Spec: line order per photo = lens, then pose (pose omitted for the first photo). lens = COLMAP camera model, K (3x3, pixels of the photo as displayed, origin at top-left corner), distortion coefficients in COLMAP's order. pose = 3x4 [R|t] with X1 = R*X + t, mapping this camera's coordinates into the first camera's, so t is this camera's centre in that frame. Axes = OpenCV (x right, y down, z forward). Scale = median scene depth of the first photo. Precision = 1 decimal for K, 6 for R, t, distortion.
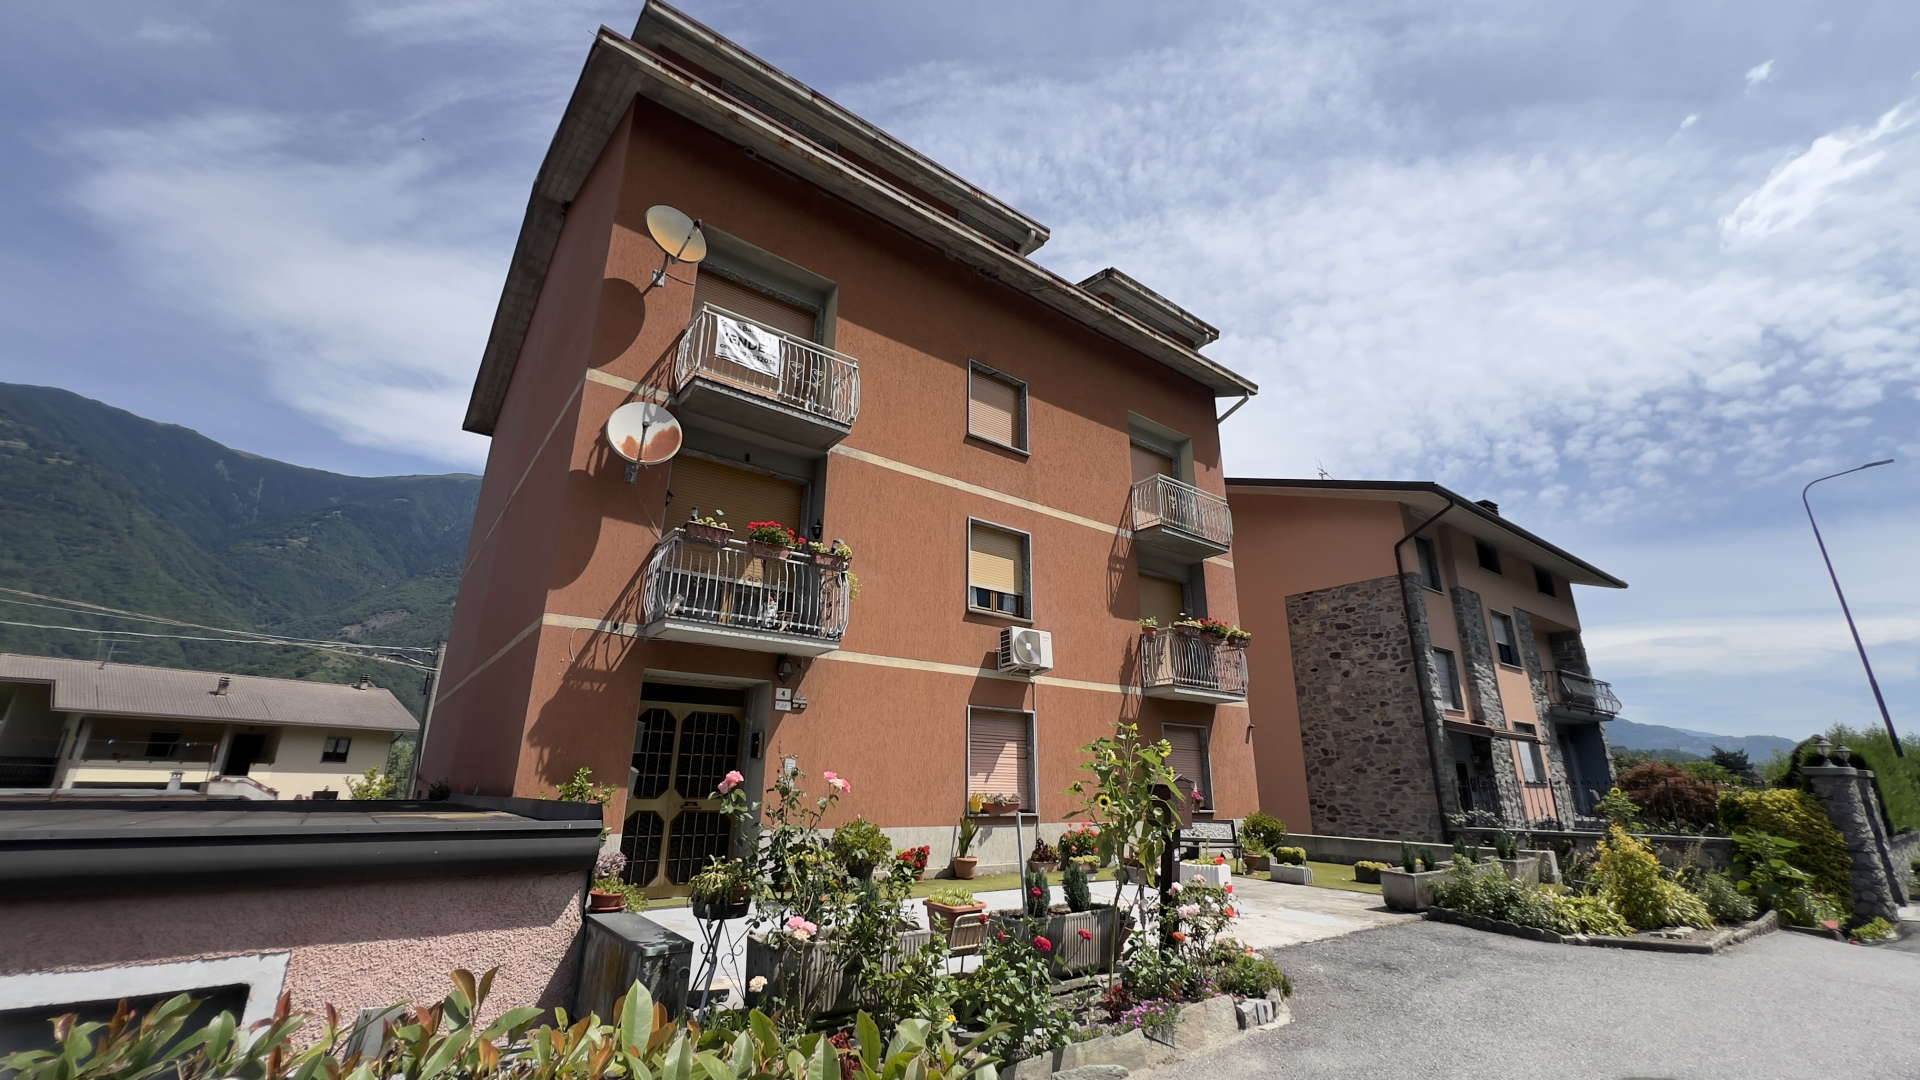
lens RADIAL K [[769.4, 0, 961.1], [0, 769.4, 547.9], [0, 0, 1]] dist [-0.002785, 0.001319]
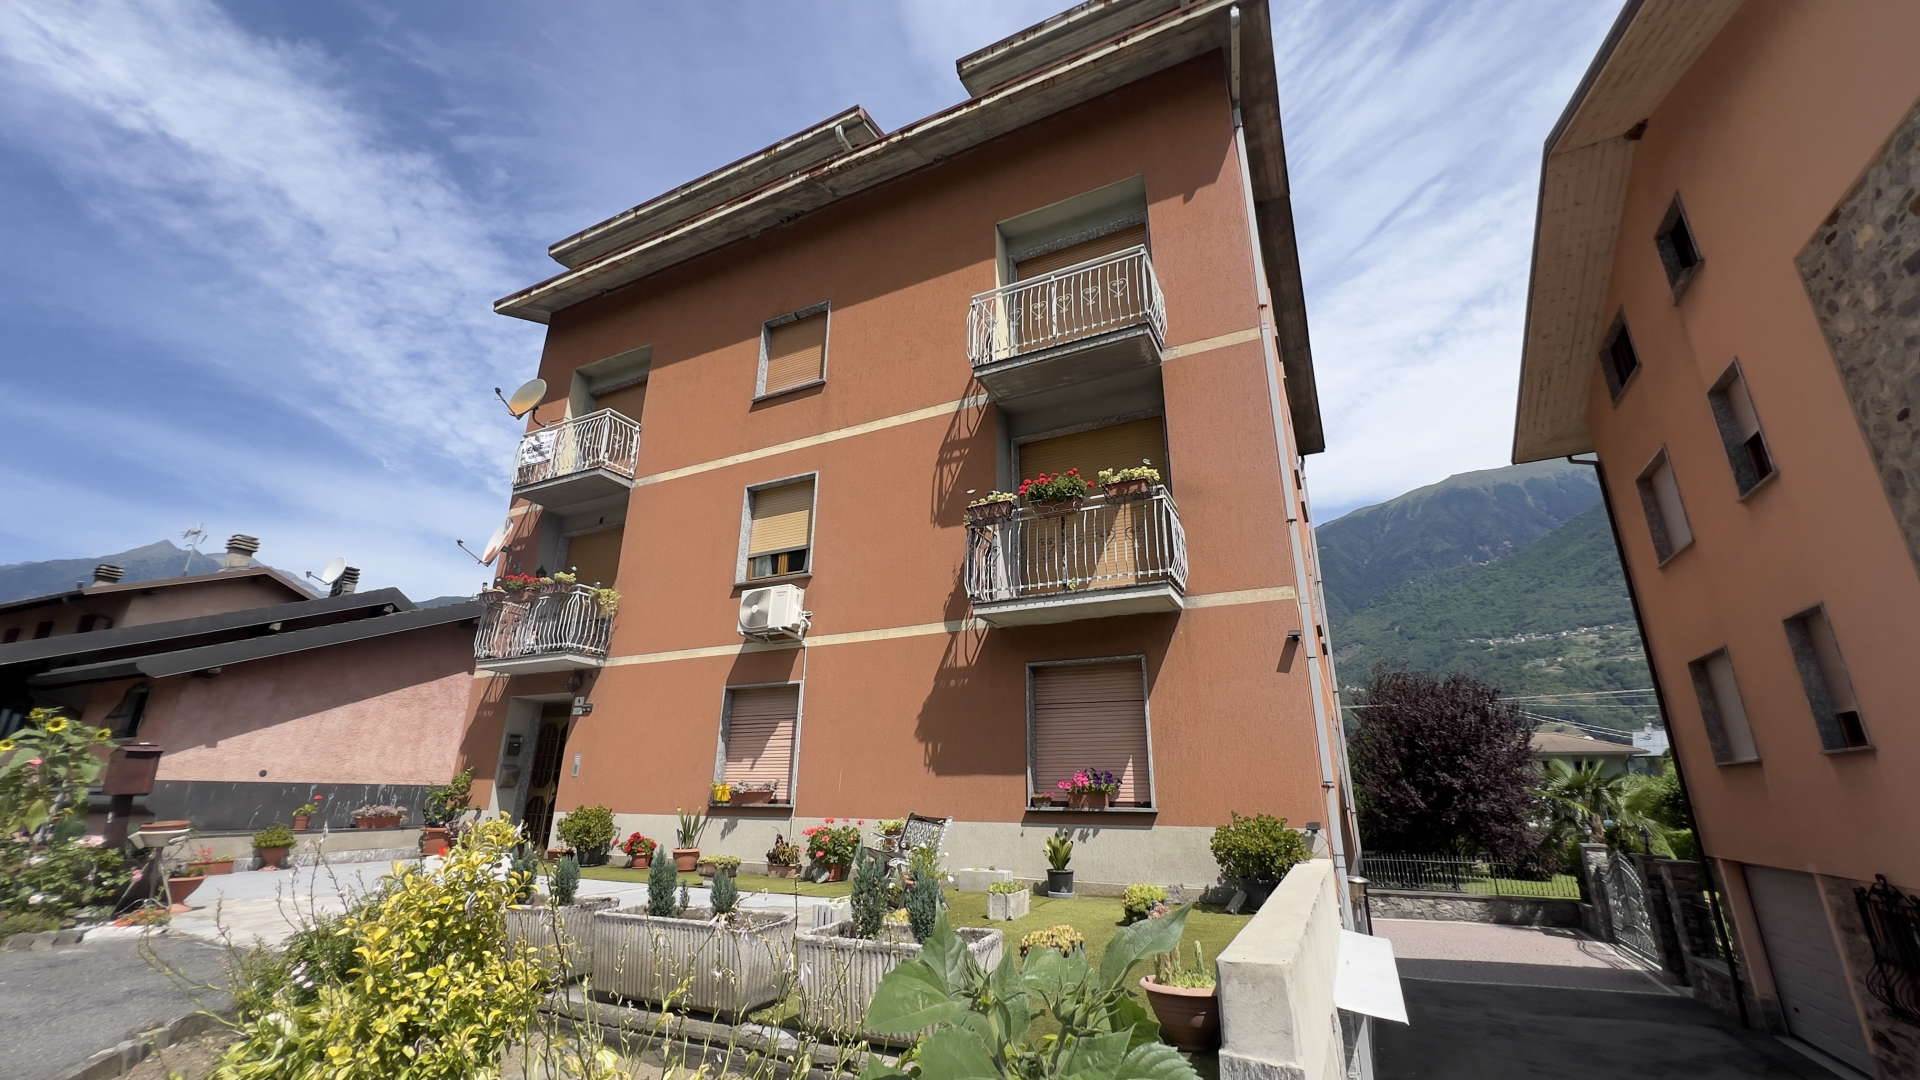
lens RADIAL K [[769.4, 0, 984.6], [0, 769.4, 549.0], [0, 0, 1]] dist [-0.002785, 0.001319]
pose [[0.438010, -0.283545, -0.853082, 0.905535], [0.266728, 0.947214, -0.177882, 0.272673], [0.858489, -0.149627, 0.490518, 0.772707]]
